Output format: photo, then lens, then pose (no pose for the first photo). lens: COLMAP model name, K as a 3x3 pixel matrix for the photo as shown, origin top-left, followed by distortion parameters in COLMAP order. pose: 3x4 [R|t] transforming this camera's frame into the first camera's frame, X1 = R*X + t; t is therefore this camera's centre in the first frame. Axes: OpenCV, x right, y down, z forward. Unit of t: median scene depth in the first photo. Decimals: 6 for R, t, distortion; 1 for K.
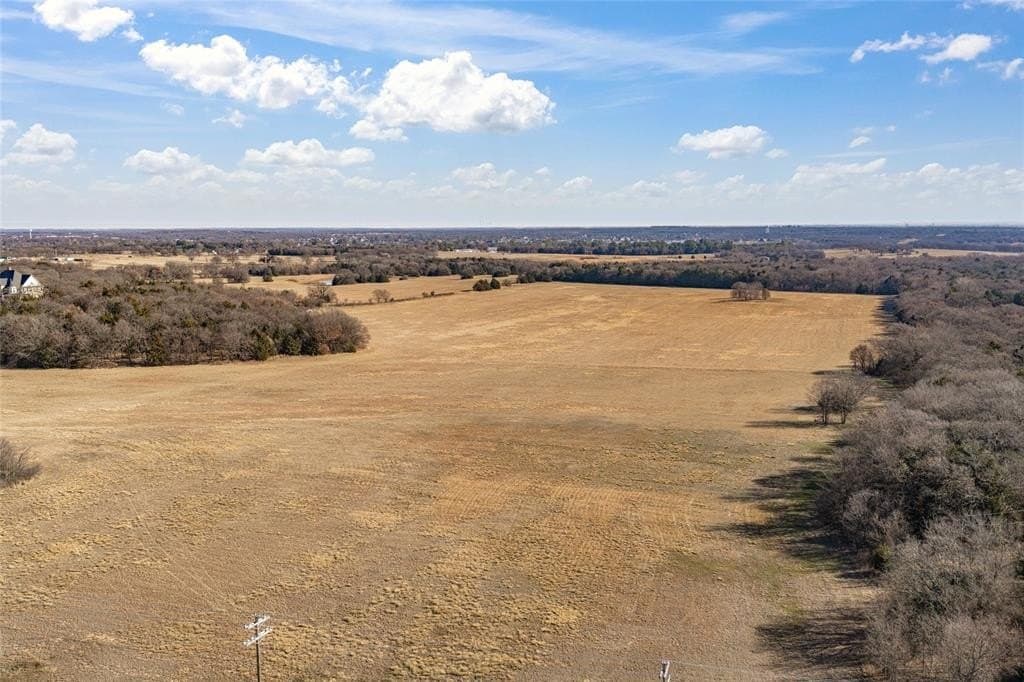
lens RADIAL K [[843.6, 0, 512.0], [0, 843.6, 341.0], [0, 0, 1]] dist [0.031386, -0.070601]
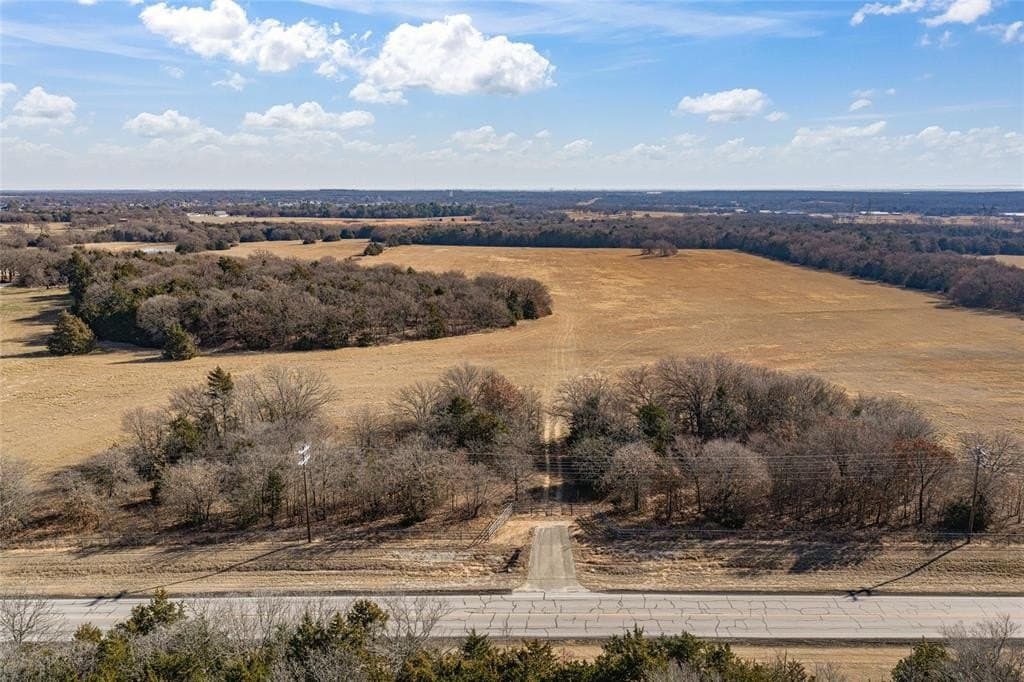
lens RADIAL K [[843.6, 0, 512.0], [0, 843.6, 341.0], [0, 0, 1]] dist [0.031386, -0.070601]
pose [[0.911882, -0.067910, 0.404794, -0.667753], [0.050866, 0.997313, 0.052728, -0.010463], [-0.407287, -0.027492, 0.912886, 0.121716]]
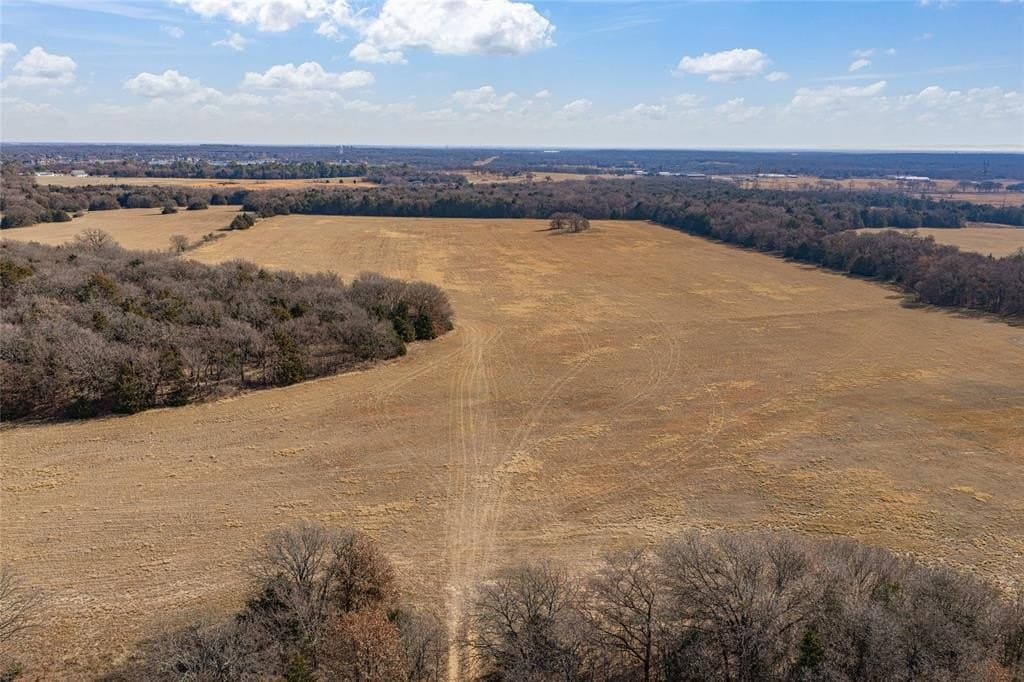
lens RADIAL K [[843.6, 0, 512.0], [0, 843.6, 341.0], [0, 0, 1]] dist [0.031386, -0.070601]
pose [[0.855572, -0.103974, 0.507136, -0.560661], [0.056460, 0.992520, 0.108238, -0.058773], [-0.514597, -0.063973, 0.855043, 0.334541]]
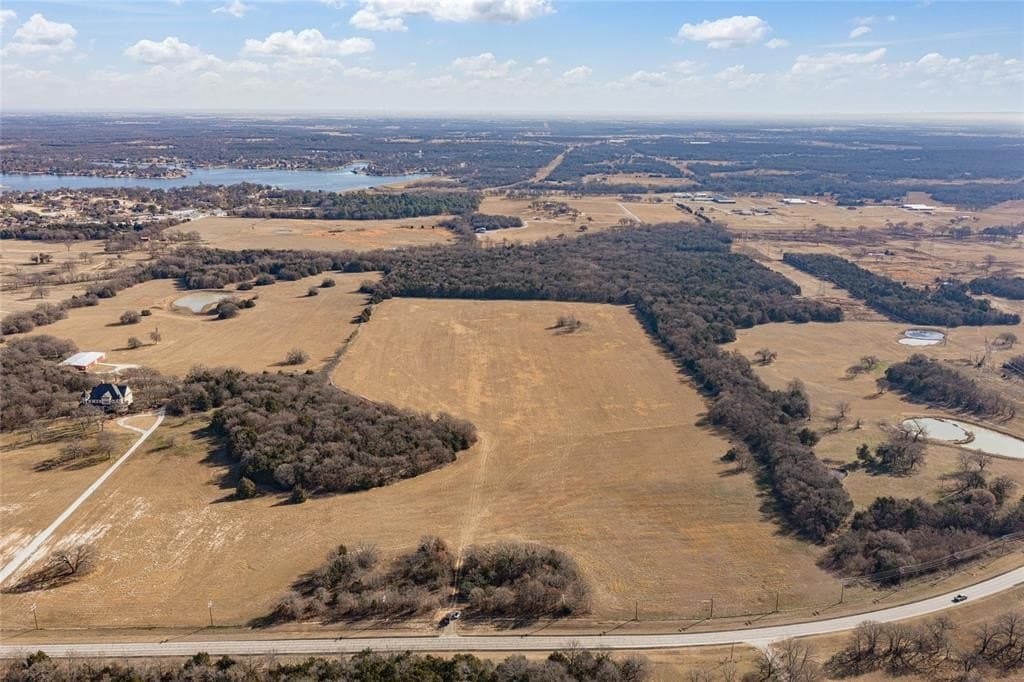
lens RADIAL K [[843.6, 0, 512.0], [0, 843.6, 341.0], [0, 0, 1]] dist [0.031386, -0.070601]
pose [[0.897440, -0.106453, 0.428099, -0.930415], [0.047362, 0.988089, 0.146417, -0.492728], [-0.438586, -0.111125, 0.891792, -0.680034]]
